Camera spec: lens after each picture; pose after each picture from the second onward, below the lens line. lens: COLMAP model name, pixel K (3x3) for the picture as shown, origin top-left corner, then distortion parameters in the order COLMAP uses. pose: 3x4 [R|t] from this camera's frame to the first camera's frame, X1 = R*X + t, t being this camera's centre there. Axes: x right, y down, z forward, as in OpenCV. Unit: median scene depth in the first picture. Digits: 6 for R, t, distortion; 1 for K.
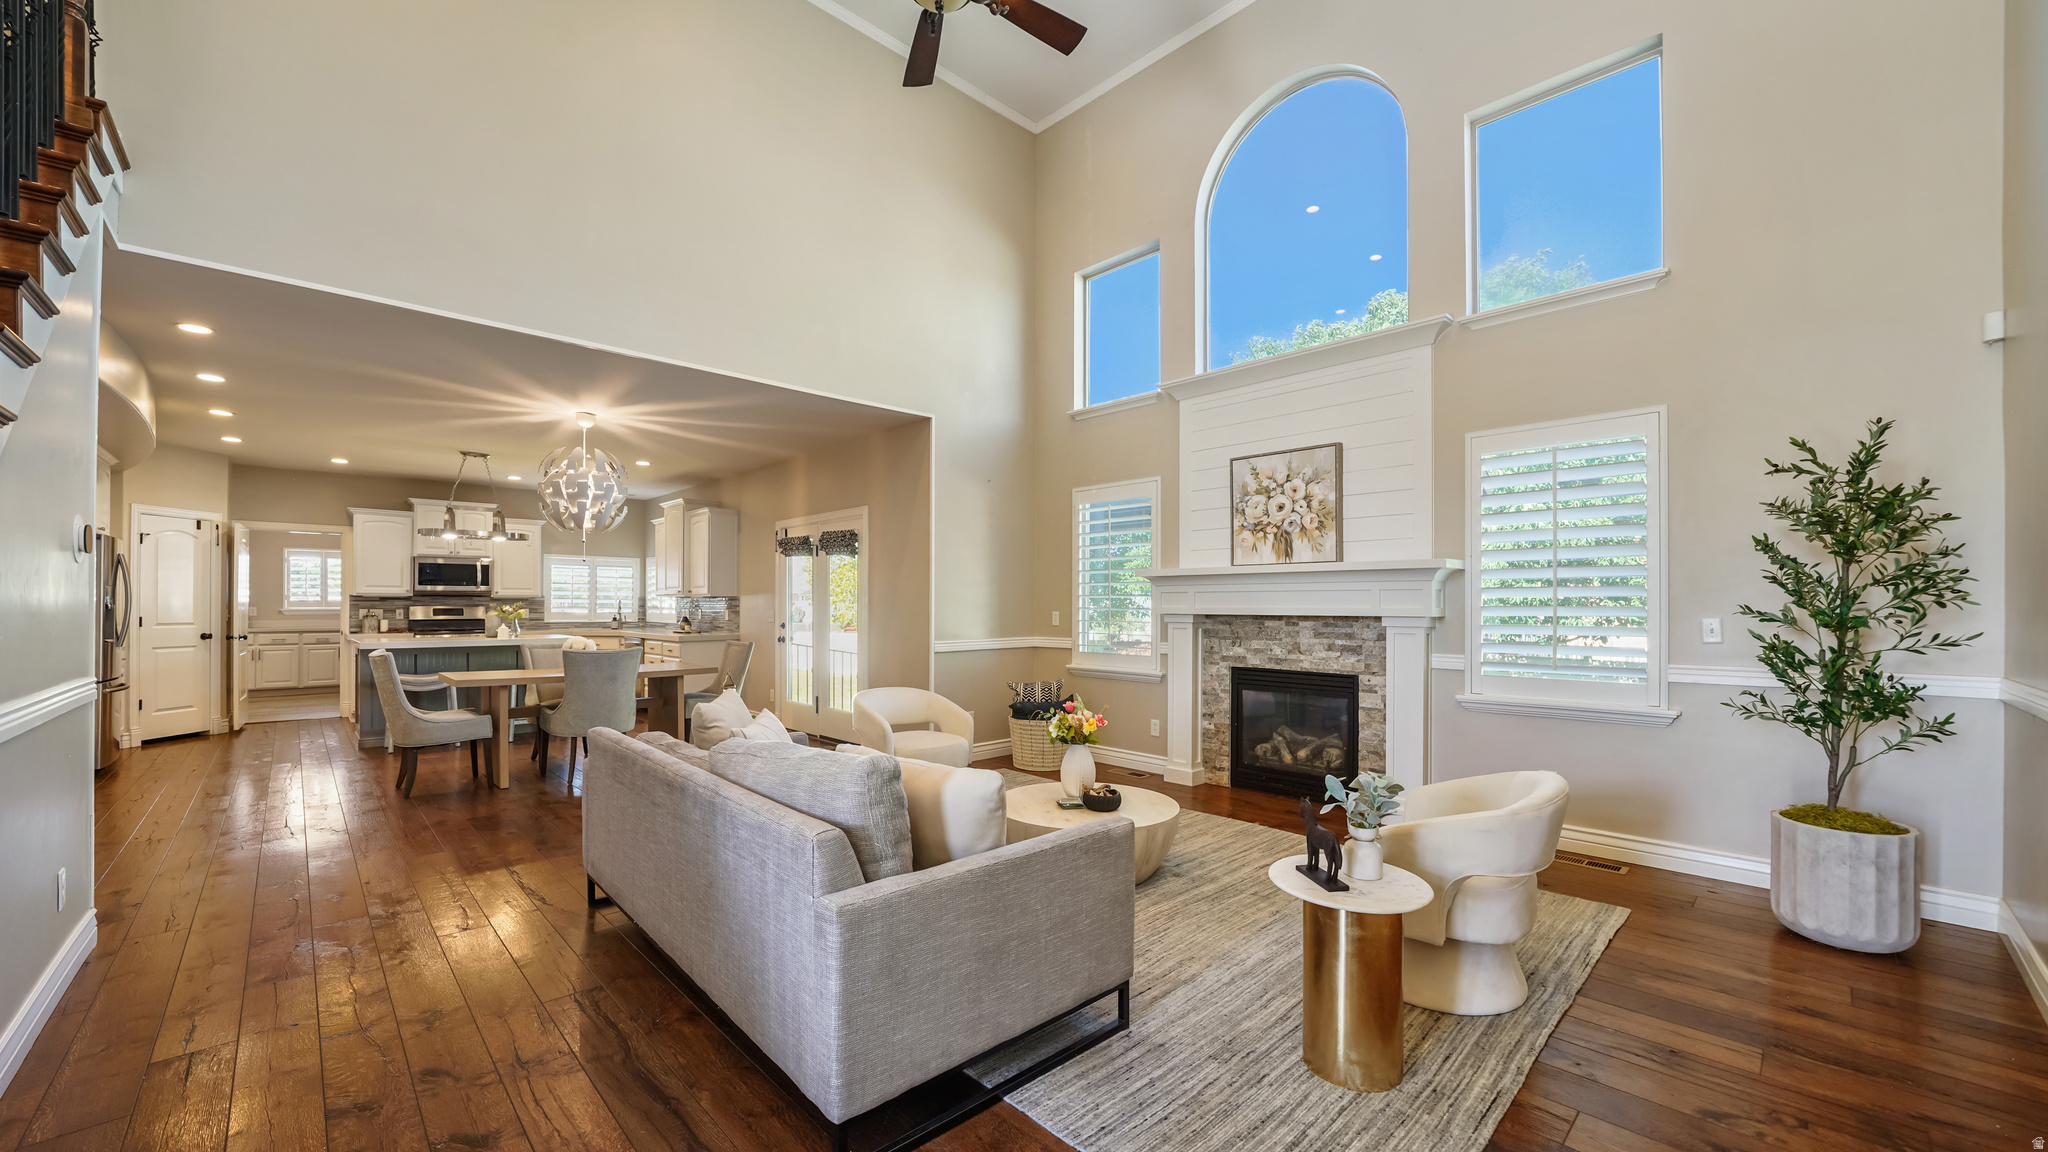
lens RADIAL K [[779.6, 0, 1005.8], [0, 779.6, 600.9], [0, 0, 1]] dist [-0.013939, -0.000117]
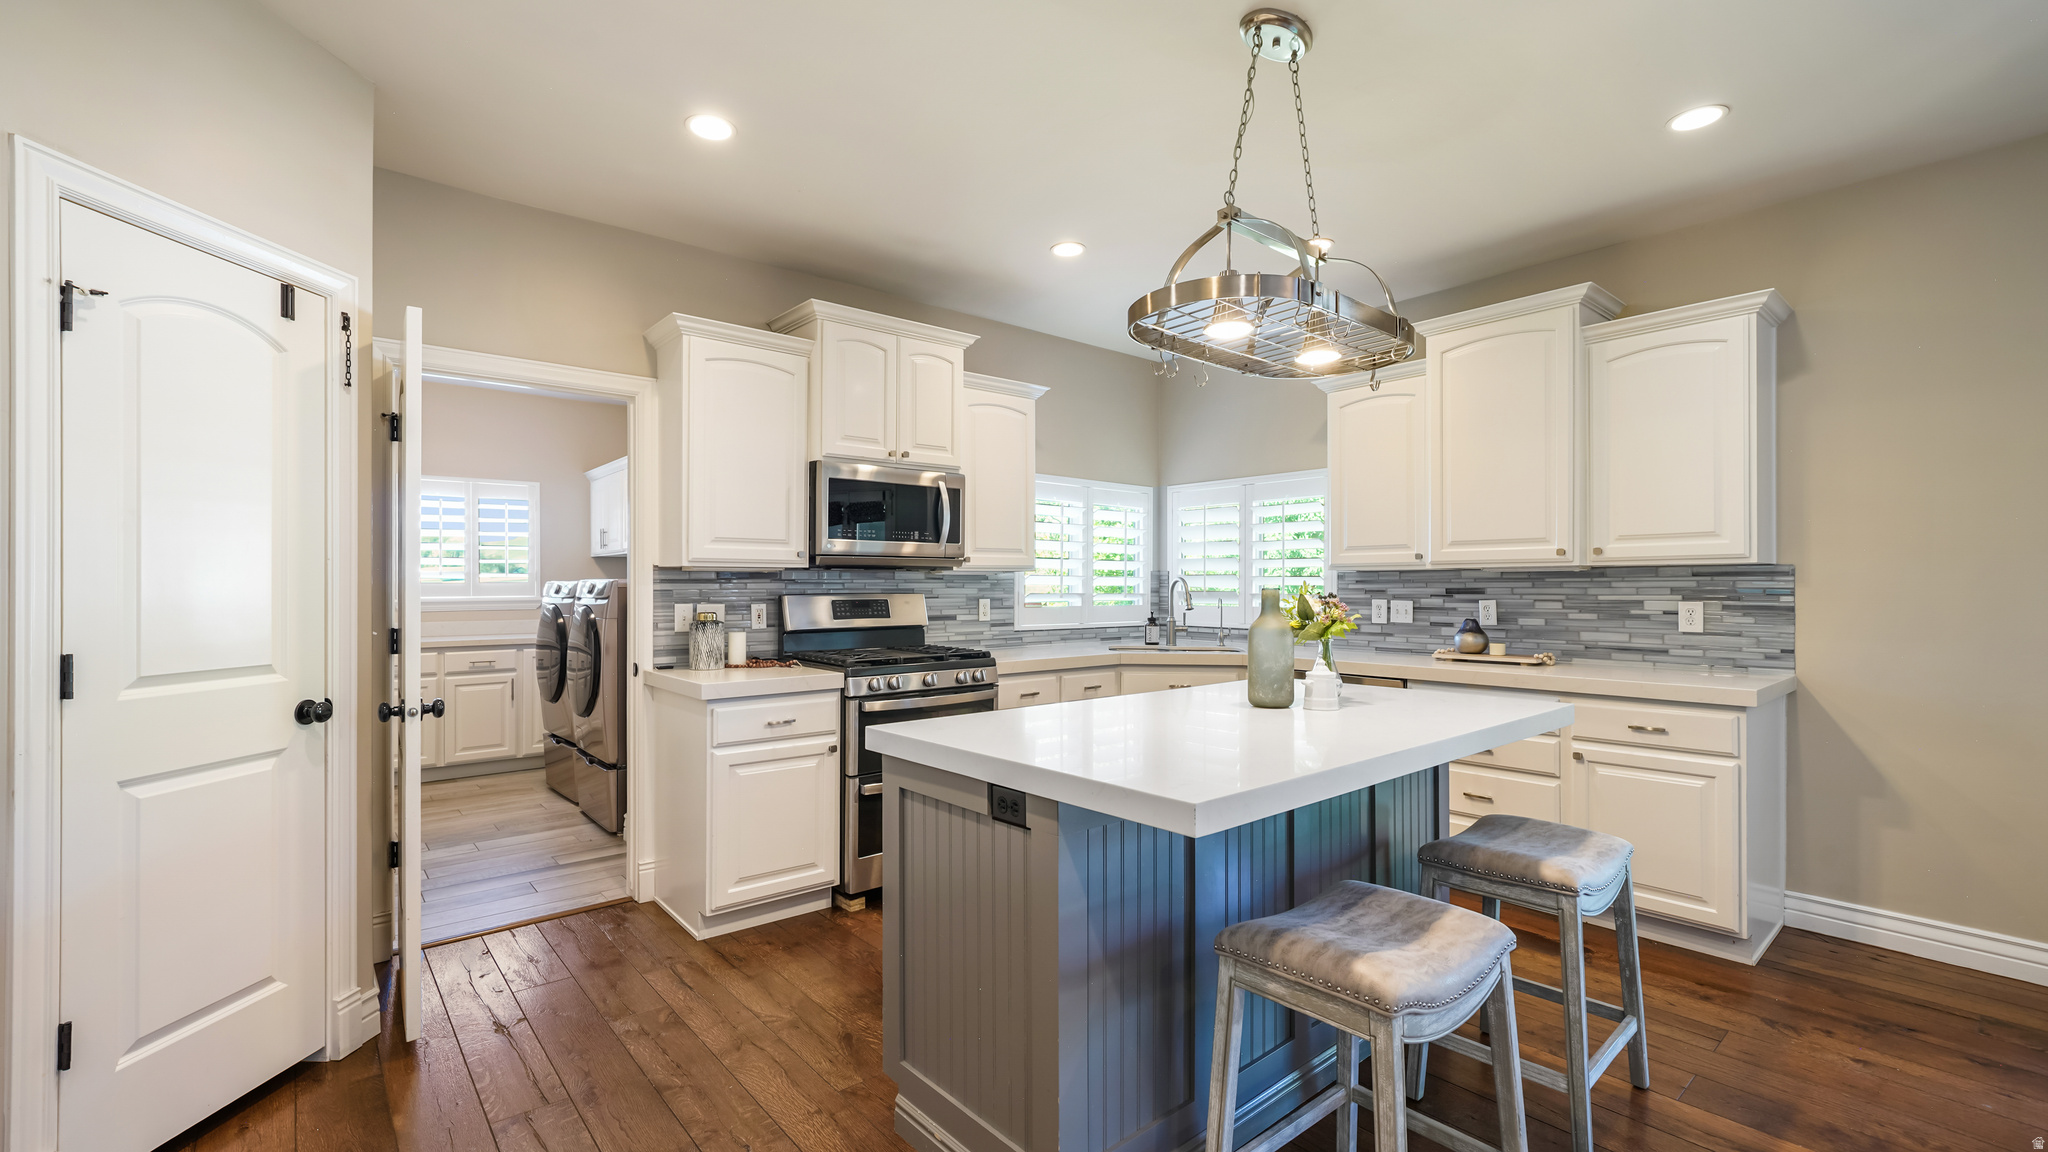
lens RADIAL K [[878.2, 0, 1008.5], [0, 878.2, 582.0], [0, 0, 1]] dist [0.000559, 0.003827]
pose [[0.998458, -0.003628, -0.055386, -0.845479], [0.003790, 0.999989, 0.002819, -0.000368], [0.055375, -0.003025, 0.998461, 0.762188]]
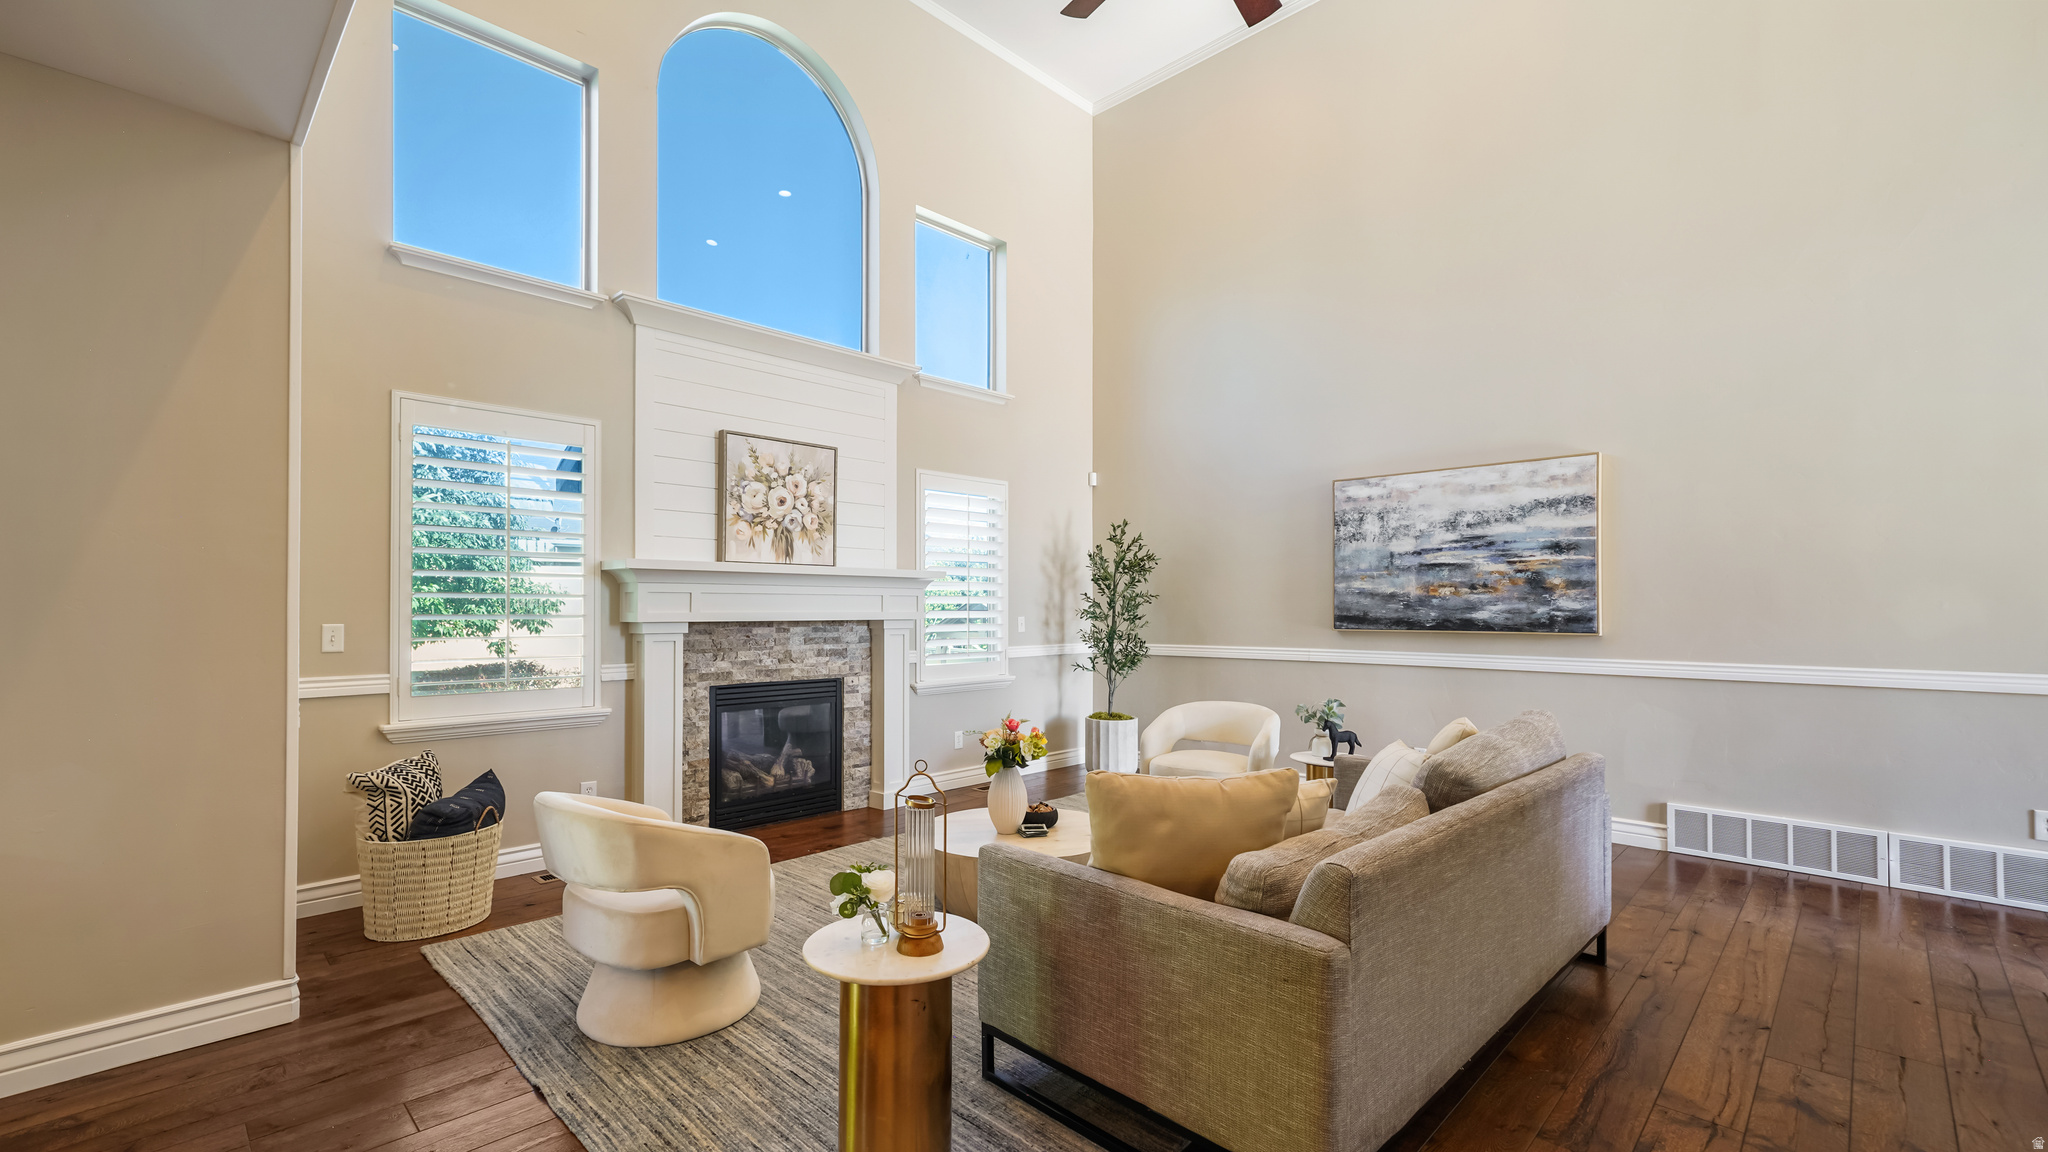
lens RADIAL K [[878.2, 0, 1027.5], [0, 878.2, 599.9], [0, 0, 1]] dist [0.000559, 0.003827]
pose [[-0.059291, 0.009906, 0.998192, -0.509296], [-0.003513, 0.999942, -0.010132, 0.002538], [-0.998235, -0.004107, -0.059253, 0.582332]]
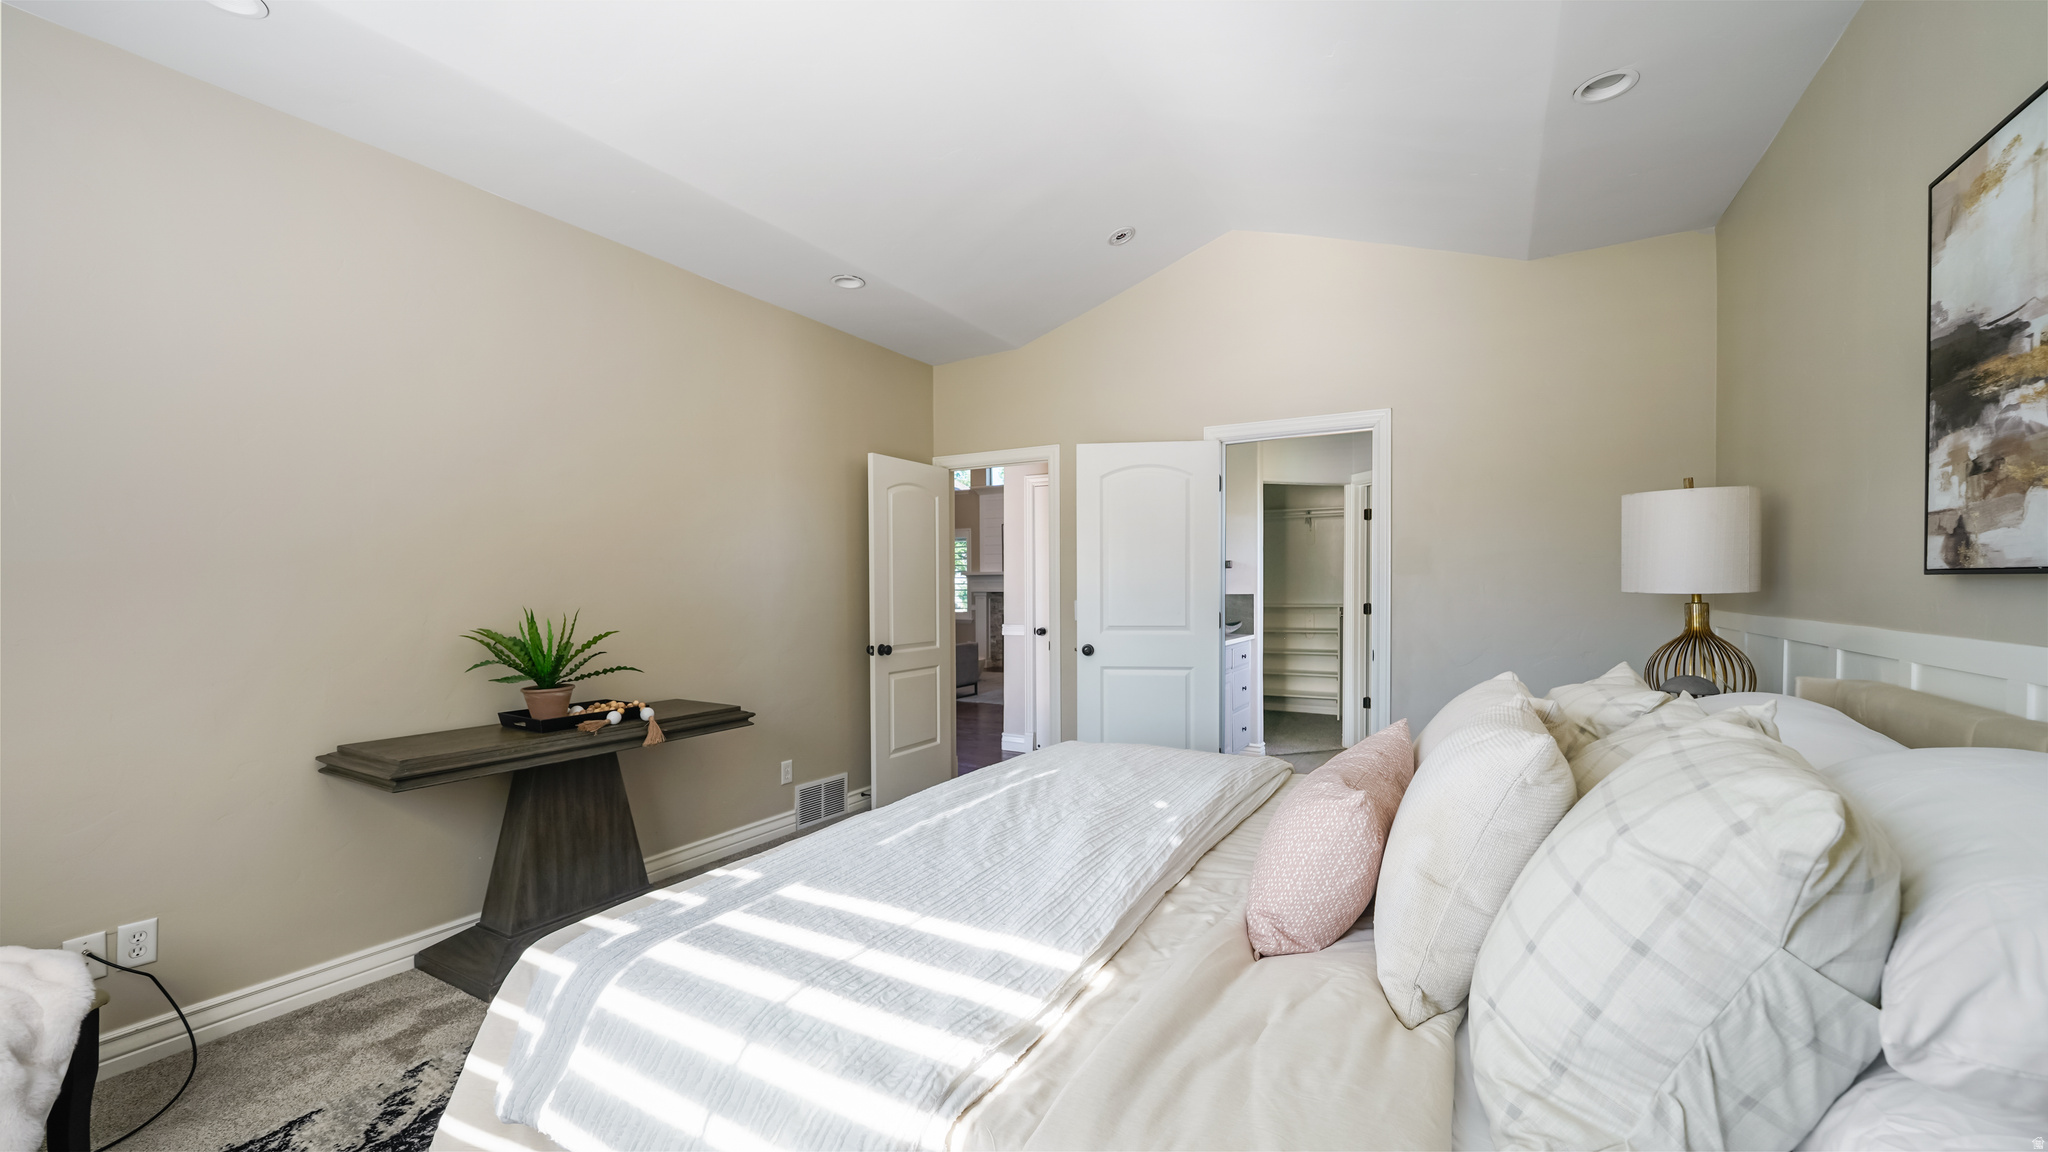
lens RADIAL K [[798.6, 0, 1027.1], [0, 798.6, 582.3], [0, 0, 1]] dist [-0.002977, -0.000011]
pose [[0.957576, -0.005646, 0.288125, -0.262927], [0.003341, 0.999958, 0.008490, -0.025911], [-0.288161, -0.007168, 0.957555, -1.048680]]
